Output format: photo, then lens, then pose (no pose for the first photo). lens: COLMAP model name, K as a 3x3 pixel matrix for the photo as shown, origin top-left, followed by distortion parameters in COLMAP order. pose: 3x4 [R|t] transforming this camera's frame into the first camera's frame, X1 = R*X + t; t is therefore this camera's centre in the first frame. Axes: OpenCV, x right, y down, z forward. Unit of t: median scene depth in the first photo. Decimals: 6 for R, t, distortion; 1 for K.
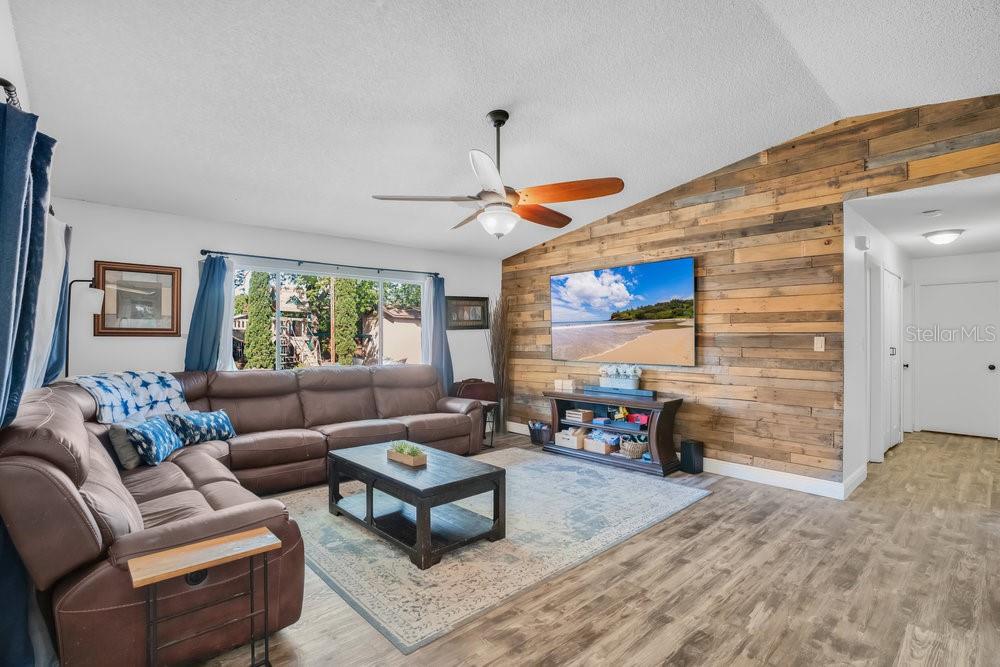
lens RADIAL K [[480.8, 0, 483.9], [0, 480.8, 335.7], [0, 0, 1]] dist [-0.097203, 0.053081]
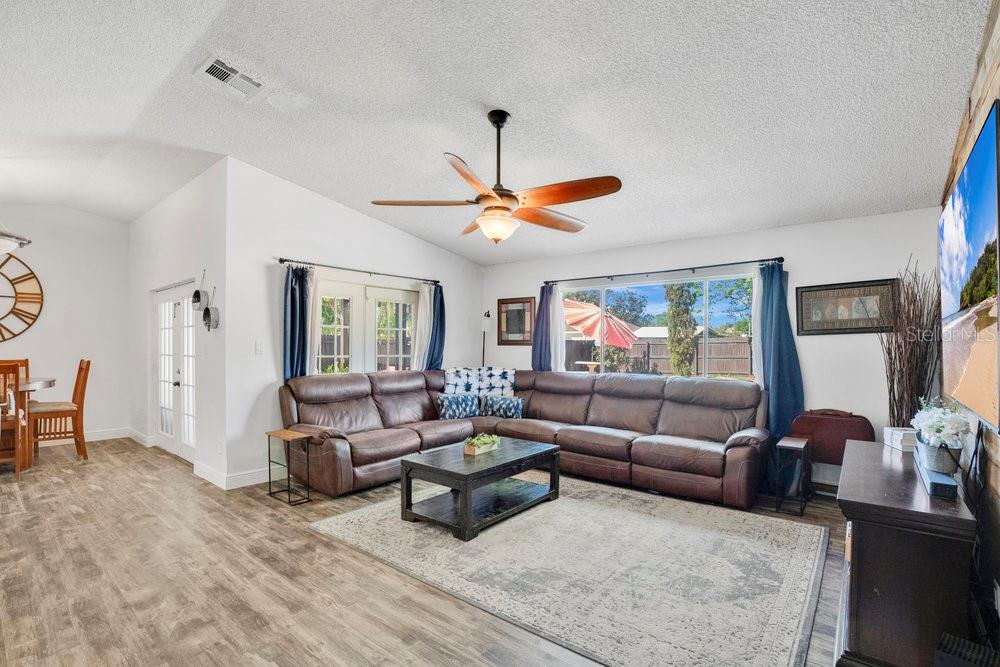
lens RADIAL K [[480.8, 0, 483.9], [0, 480.8, 335.7], [0, 0, 1]] dist [-0.097203, 0.053081]
pose [[0.137067, -0.023797, -0.990276, 0.911995], [-0.001539, 0.999705, -0.024236, 0.009551], [0.990561, 0.004846, 0.136990, 0.771771]]
